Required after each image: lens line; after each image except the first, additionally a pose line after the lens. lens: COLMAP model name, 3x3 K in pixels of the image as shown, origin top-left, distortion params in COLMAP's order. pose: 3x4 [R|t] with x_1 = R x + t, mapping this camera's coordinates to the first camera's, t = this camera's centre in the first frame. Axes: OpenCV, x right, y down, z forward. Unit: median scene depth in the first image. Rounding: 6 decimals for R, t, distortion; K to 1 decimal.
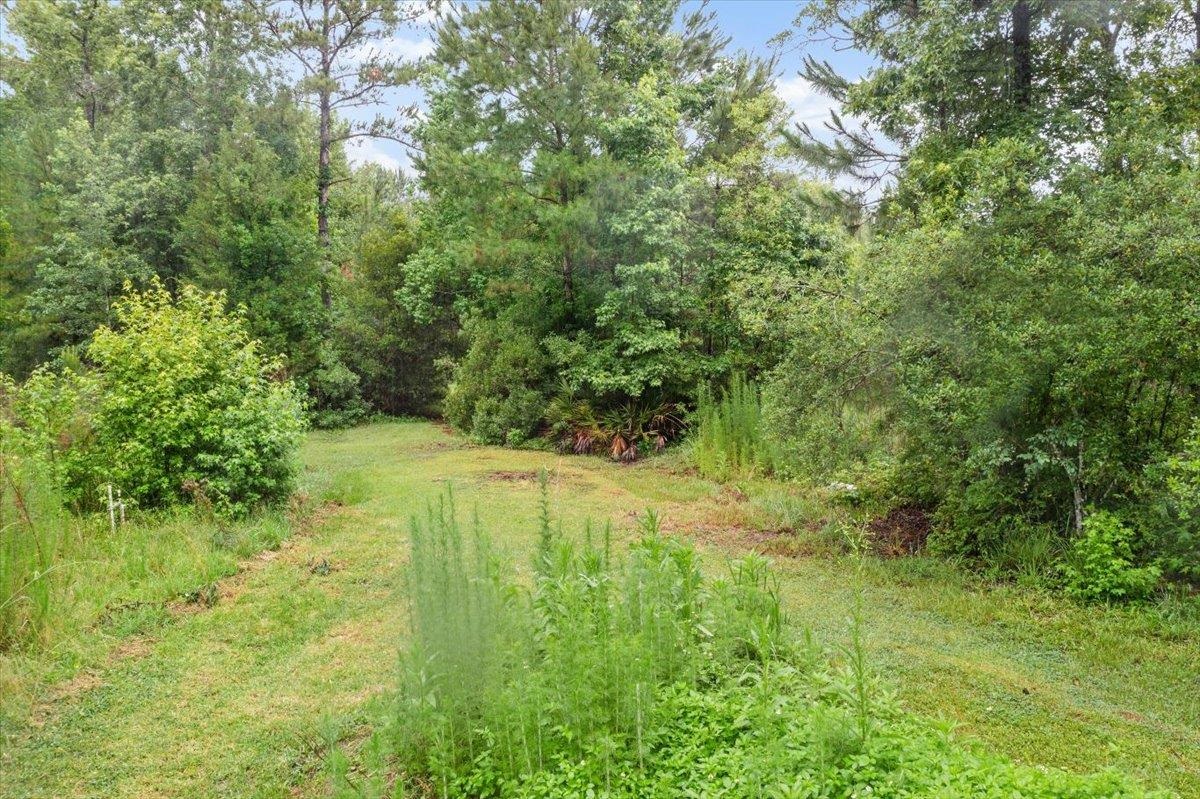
lens RADIAL K [[951.8, 0, 600.0], [0, 951.8, 399.5], [0, 0, 1]] dist [-0.008140, 0.001684]
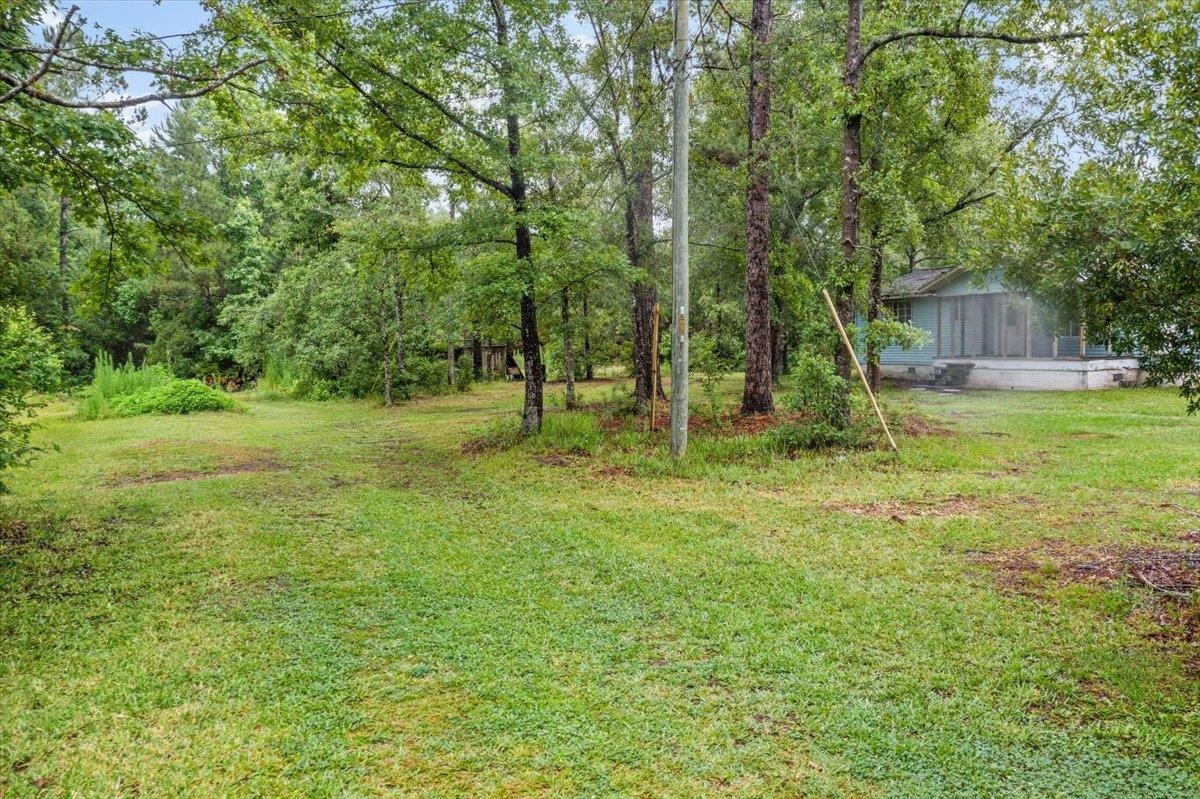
lens RADIAL K [[951.8, 0, 600.0], [0, 951.8, 399.5], [0, 0, 1]] dist [-0.008140, 0.001684]
pose [[0.971179, -0.005637, 0.238286, 0.233336], [0.007528, 0.999947, -0.007025, 0.077970], [-0.238234, 0.008617, 0.971170, -0.879987]]
